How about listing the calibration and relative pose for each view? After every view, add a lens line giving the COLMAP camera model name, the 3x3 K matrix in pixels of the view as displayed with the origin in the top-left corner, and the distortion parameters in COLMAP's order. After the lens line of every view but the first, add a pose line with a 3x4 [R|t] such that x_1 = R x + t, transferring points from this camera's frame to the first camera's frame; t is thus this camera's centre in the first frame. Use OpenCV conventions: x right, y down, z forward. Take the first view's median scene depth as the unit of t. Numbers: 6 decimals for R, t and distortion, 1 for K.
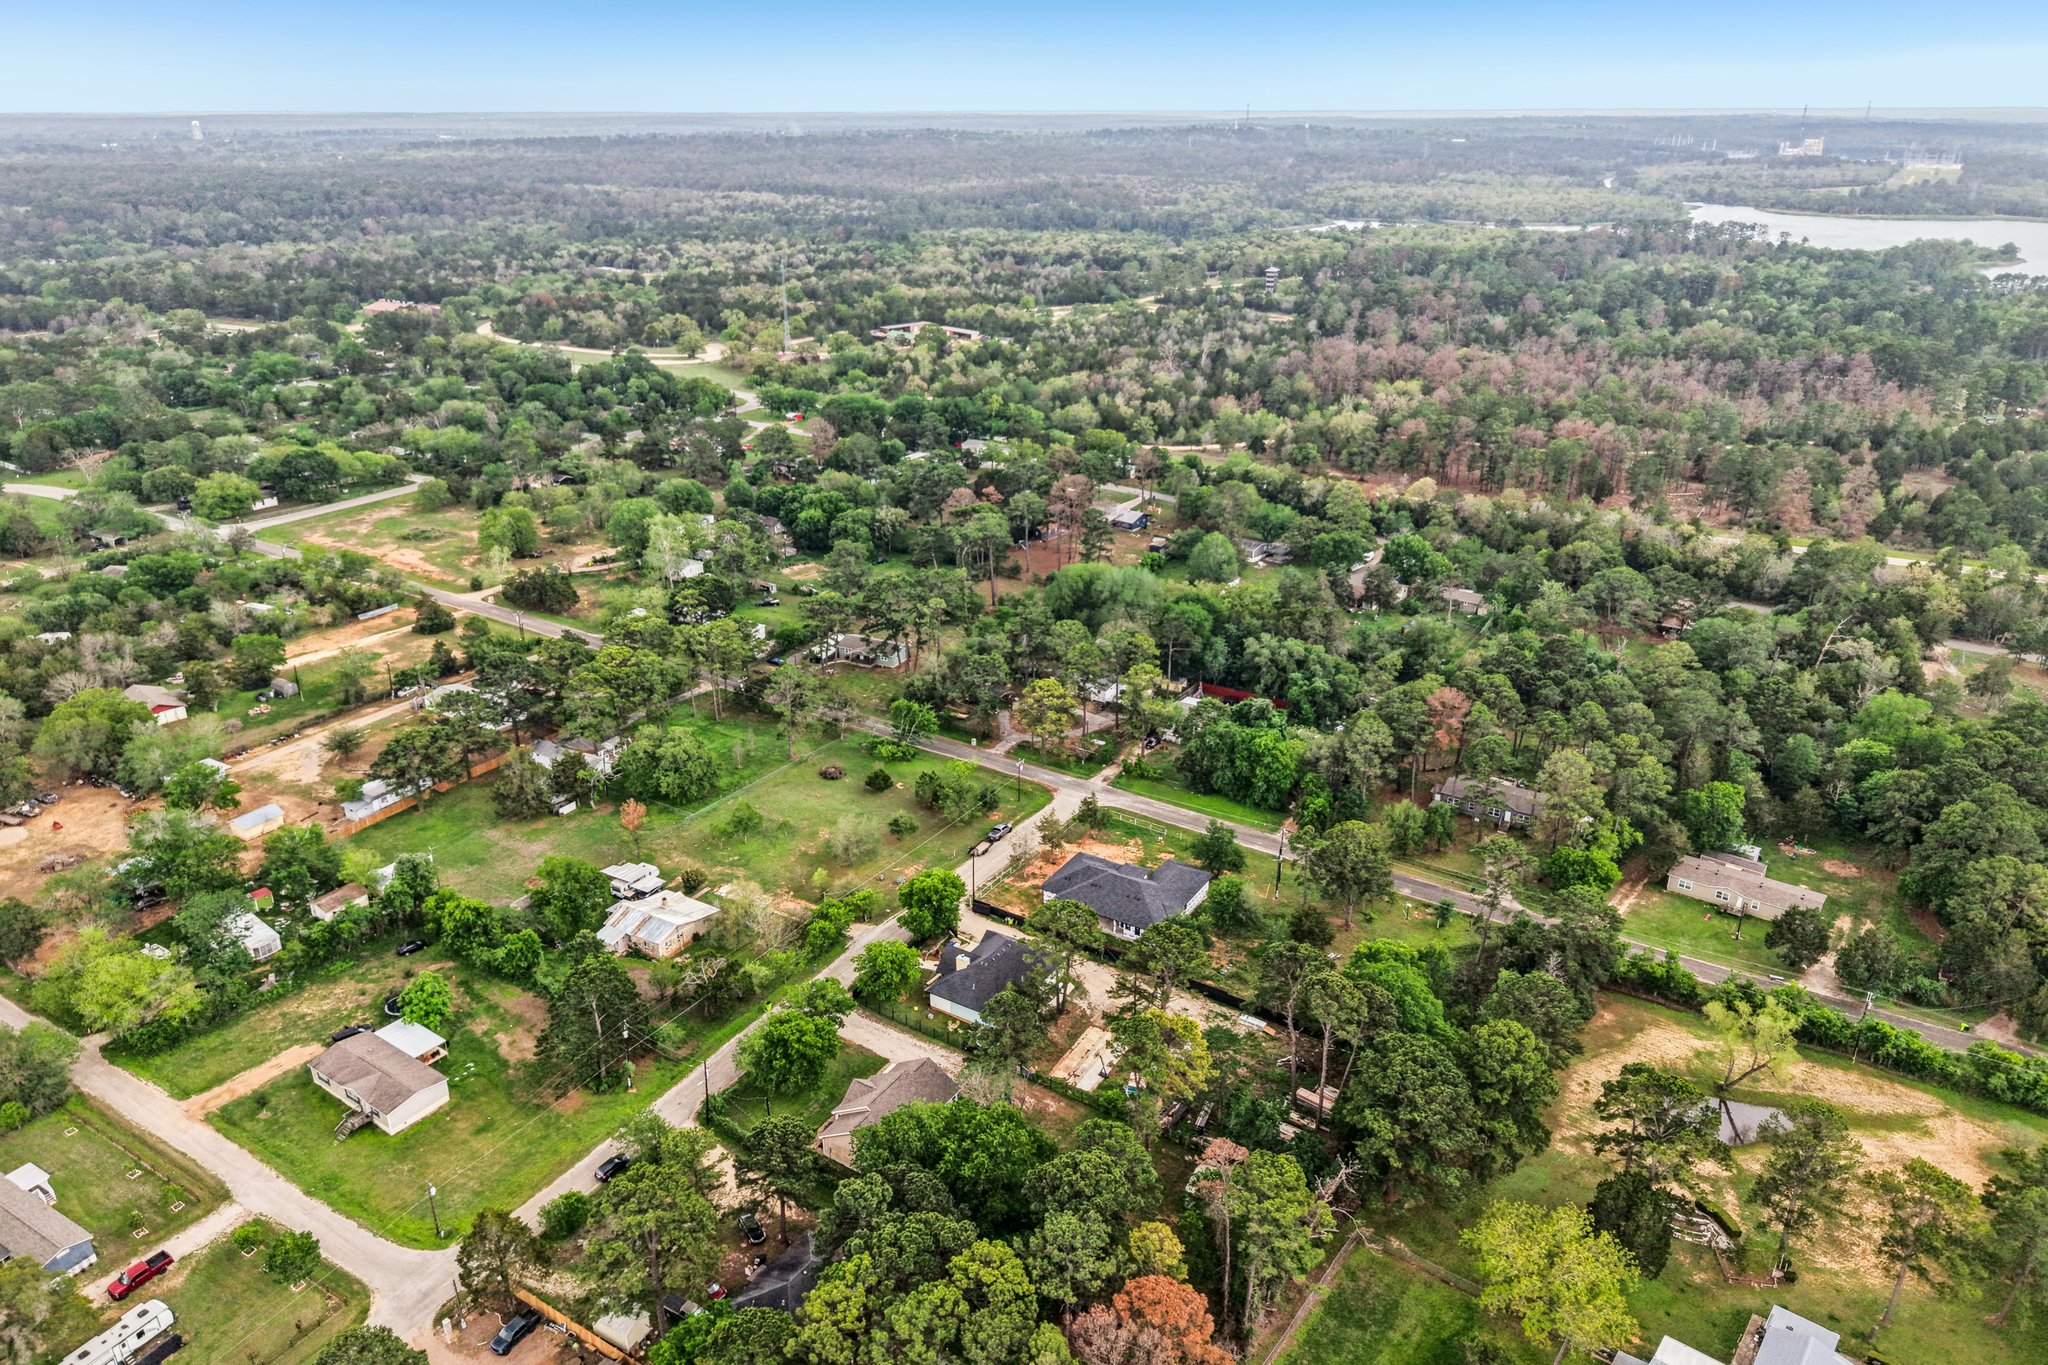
lens RADIAL K [[1357.2, 0, 1037.1], [0, 1357.2, 680.0], [0, 0, 1]] dist [0.043934, -0.050575]
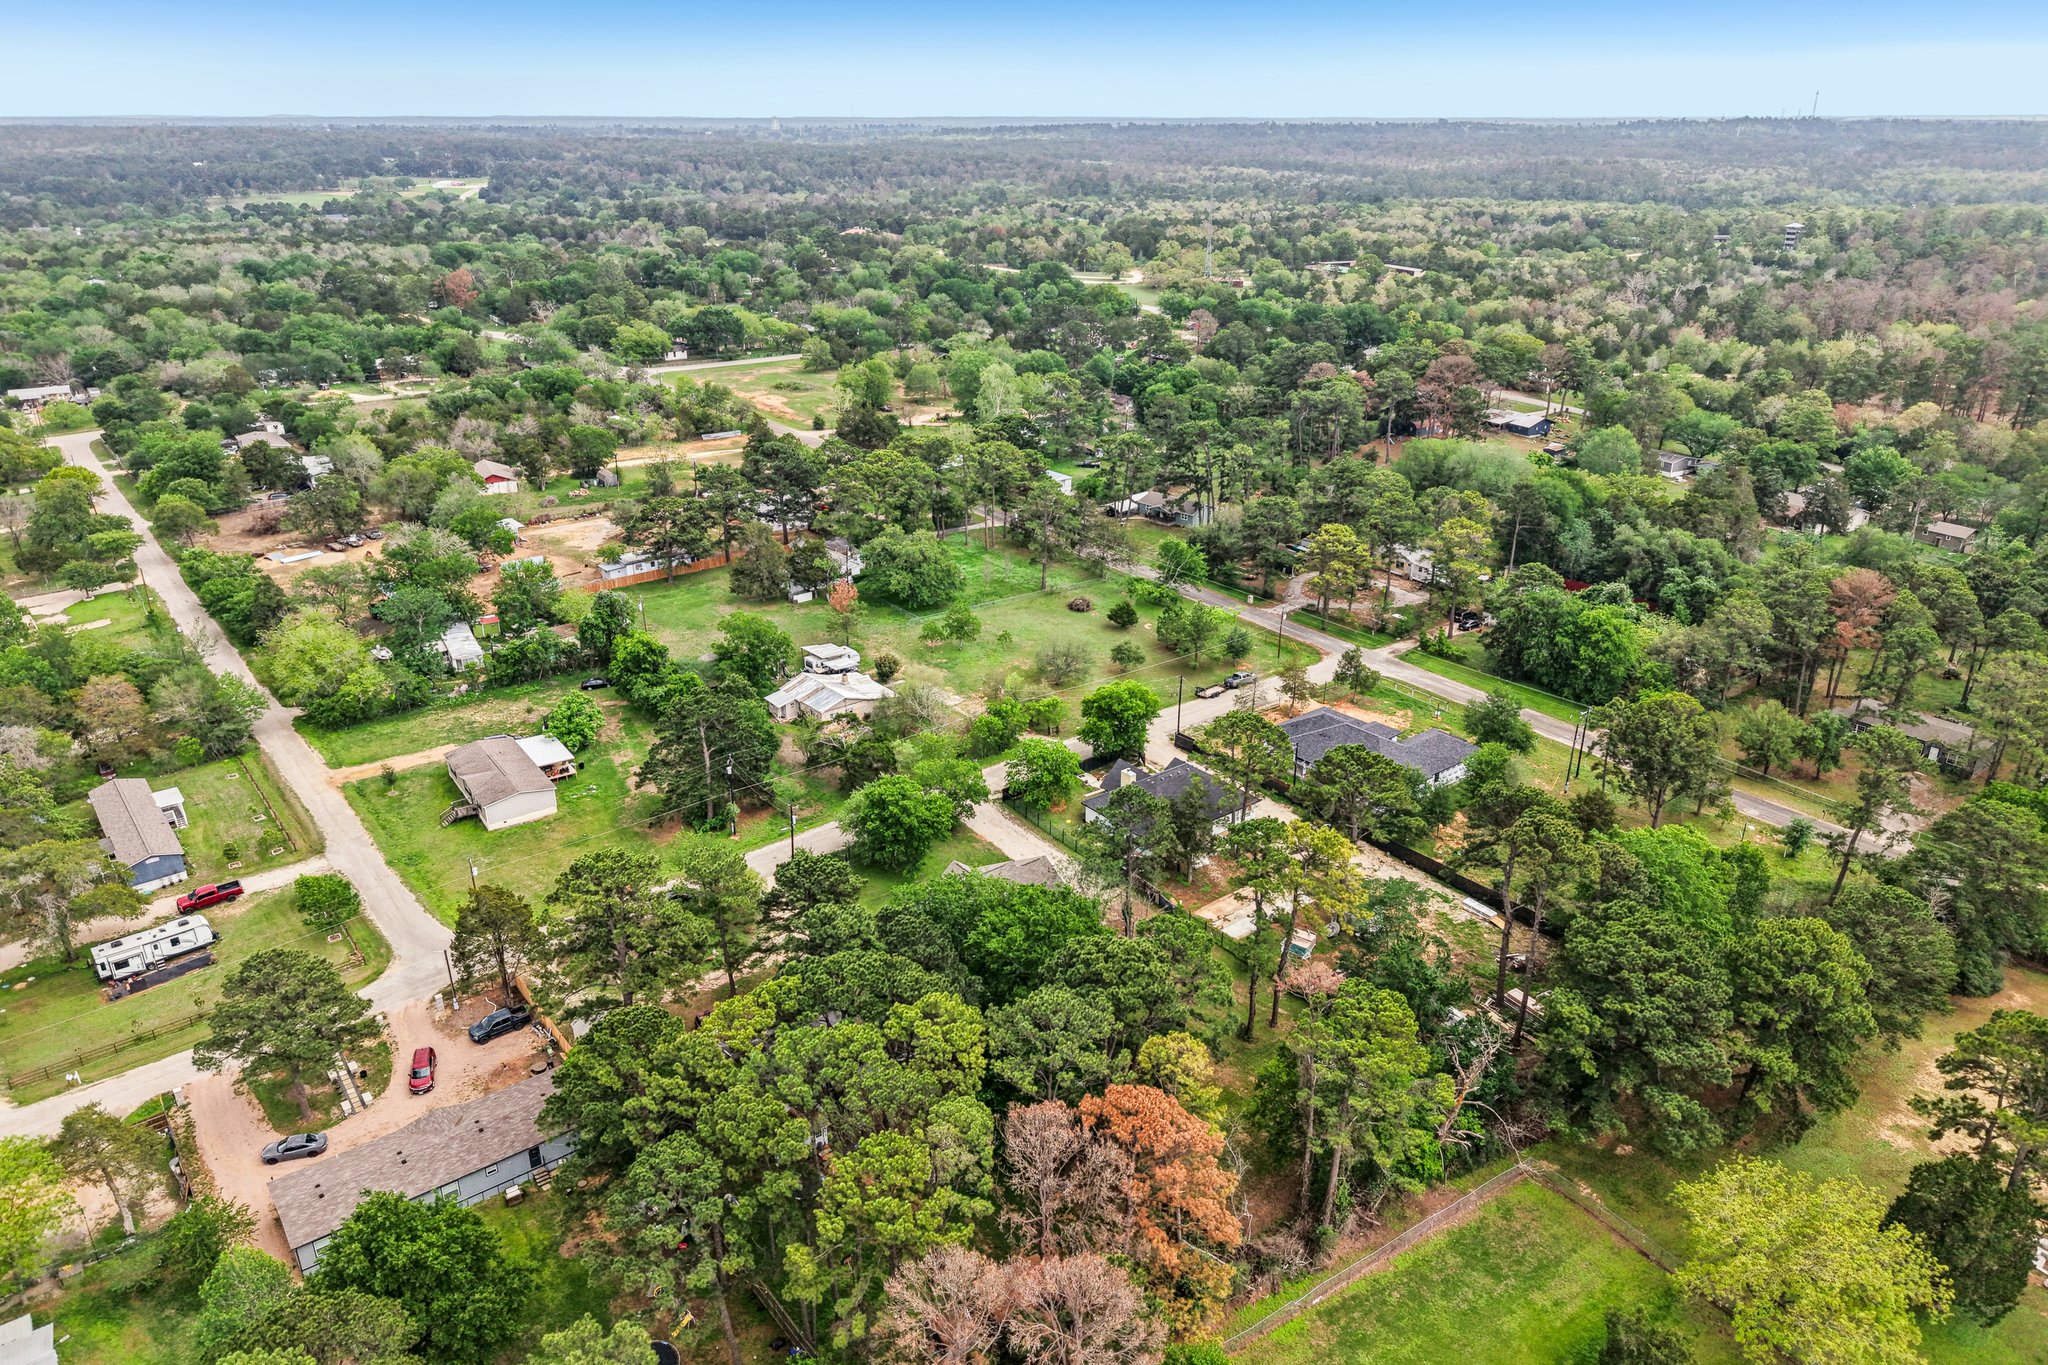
lens RADIAL K [[1357.2, 0, 1037.1], [0, 1357.2, 680.0], [0, 0, 1]] dist [0.043934, -0.050575]
pose [[0.942175, 0.130755, -0.308561, 0.112926], [-0.129201, 0.991289, 0.025556, 0.105756], [0.309214, 0.015788, 0.950861, 0.145481]]
